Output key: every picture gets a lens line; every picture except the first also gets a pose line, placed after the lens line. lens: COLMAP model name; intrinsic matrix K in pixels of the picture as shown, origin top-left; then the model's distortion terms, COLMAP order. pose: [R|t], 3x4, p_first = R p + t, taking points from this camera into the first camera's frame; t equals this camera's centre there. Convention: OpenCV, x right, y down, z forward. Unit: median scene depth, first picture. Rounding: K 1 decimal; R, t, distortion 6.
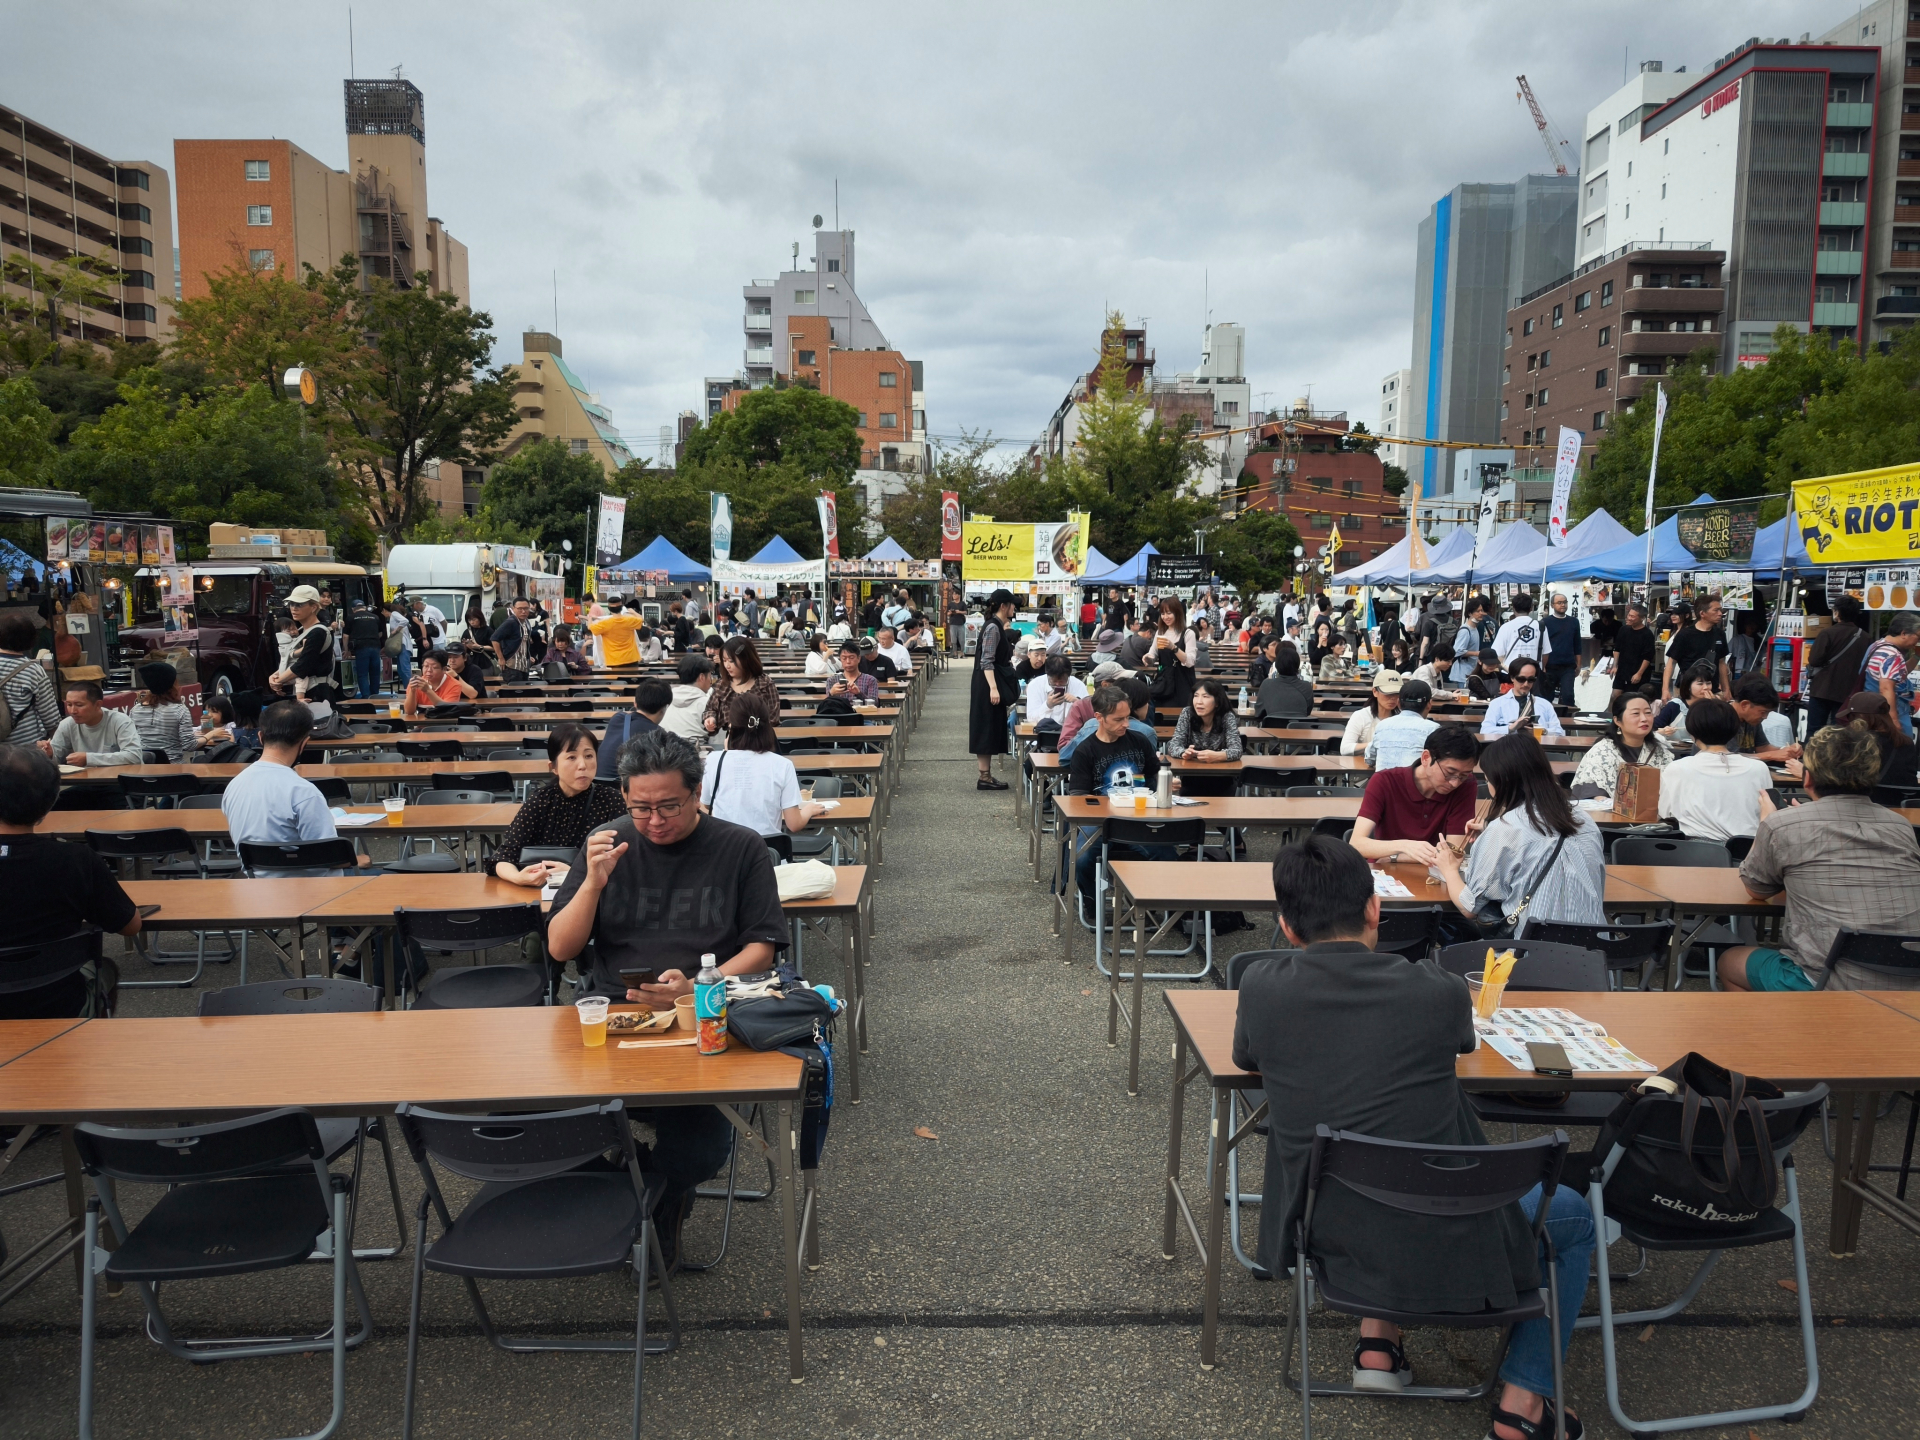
lens RADIAL K [[1311.3, 0, 958.5], [0, 1311.3, 723.1], [0, 0, 1]] dist [0.028526, -0.000145]
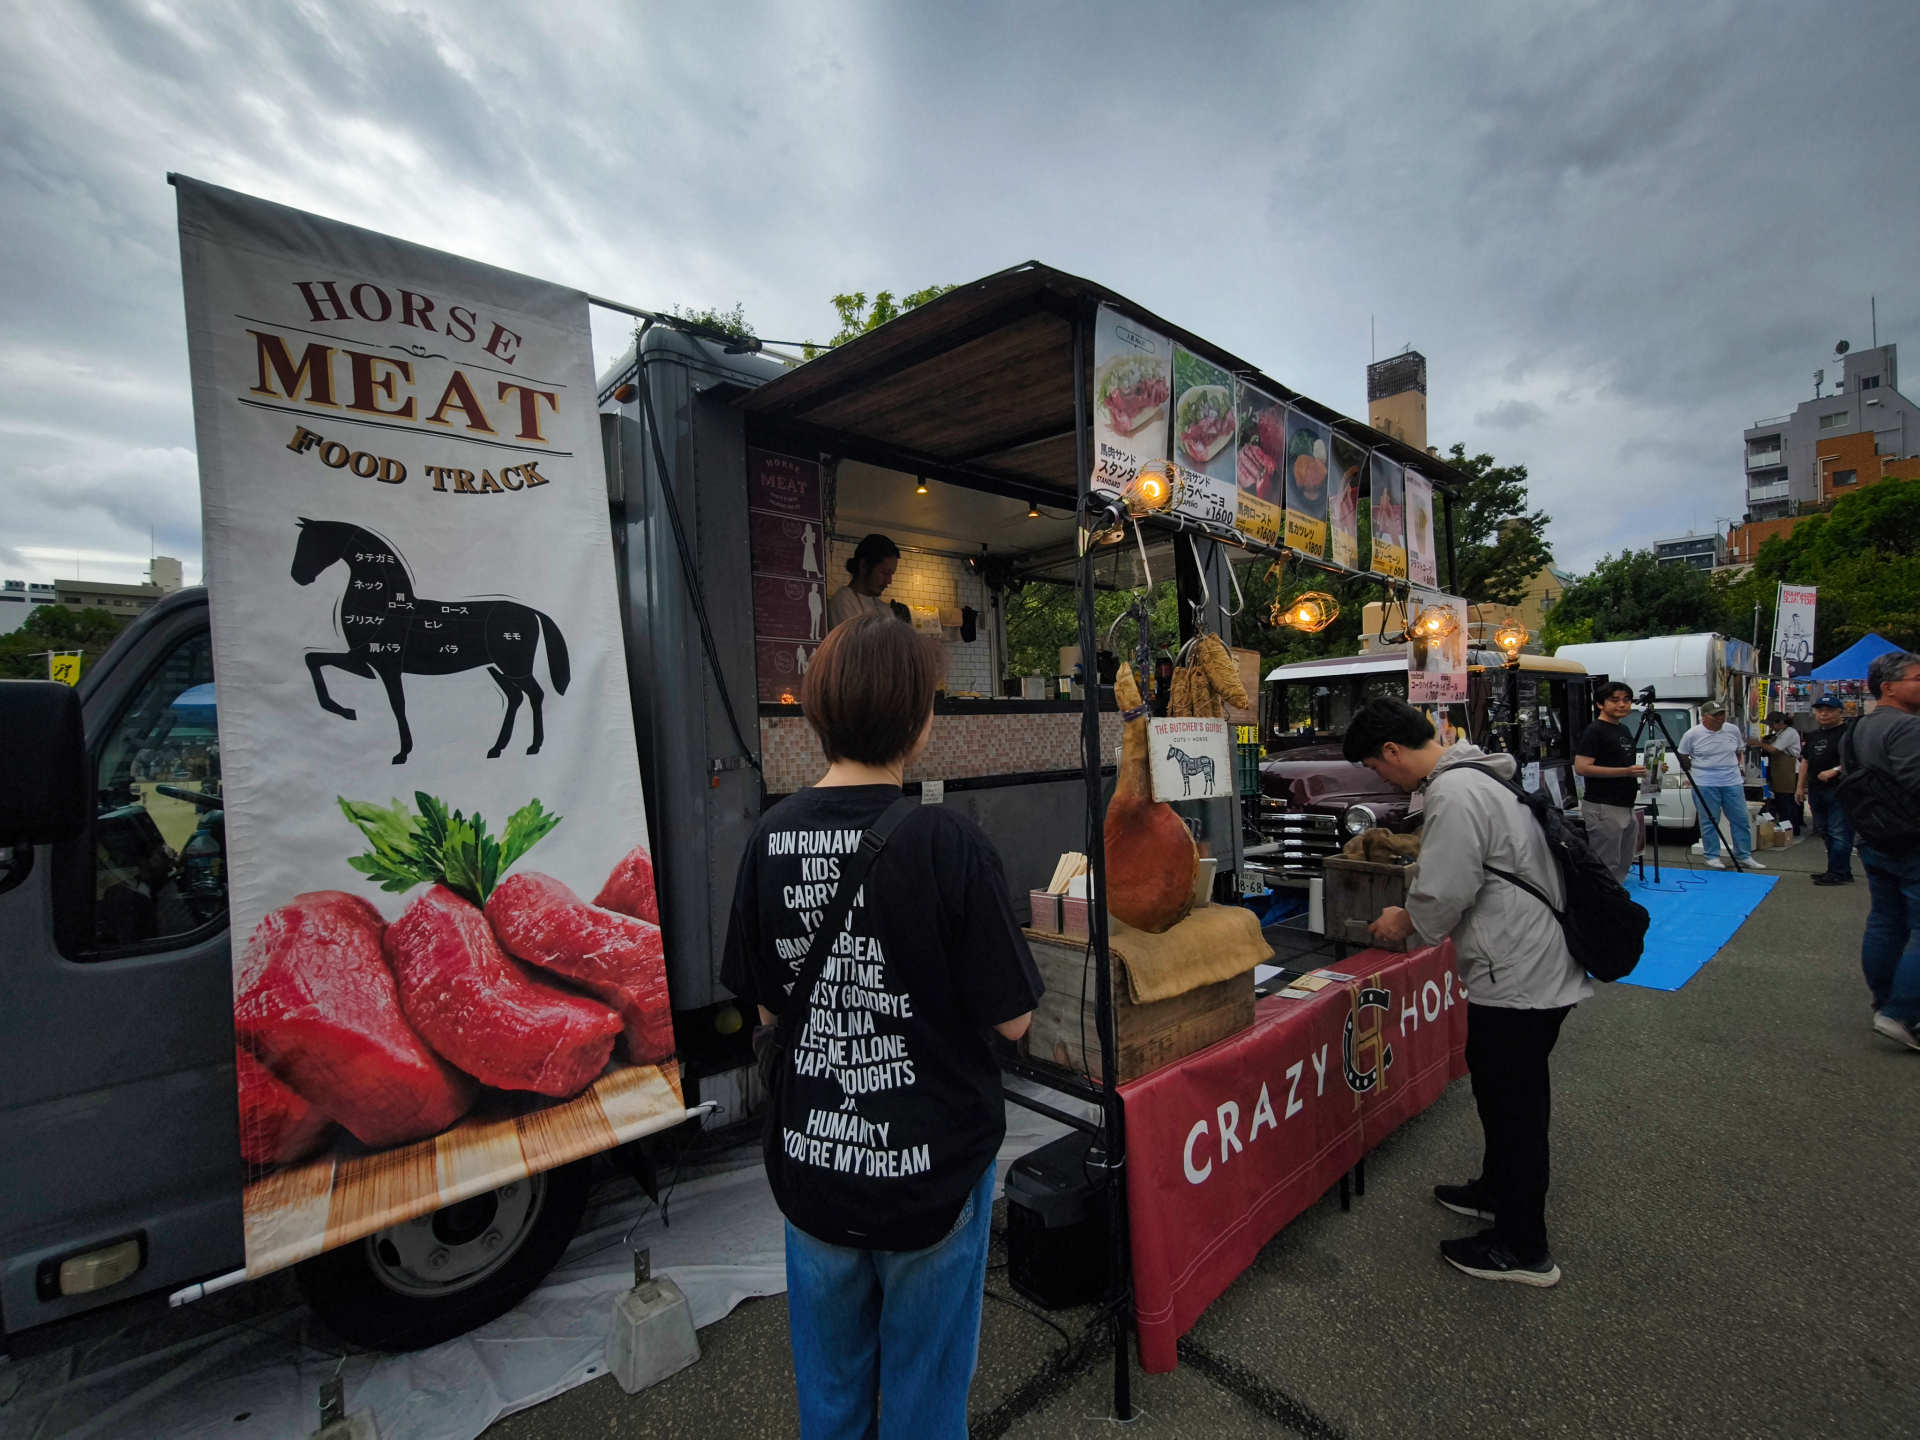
lens RADIAL K [[941.8, 0, 958.6], [0, 941.8, 725.3], [0, 0, 1]] dist [-0.002618, -0.000860]
pose [[0.679038, -0.014878, -0.733952, -0.103955], [-0.060737, 0.995228, -0.076367, -0.011936], [0.731586, 0.096434, 0.674894, 0.156682]]
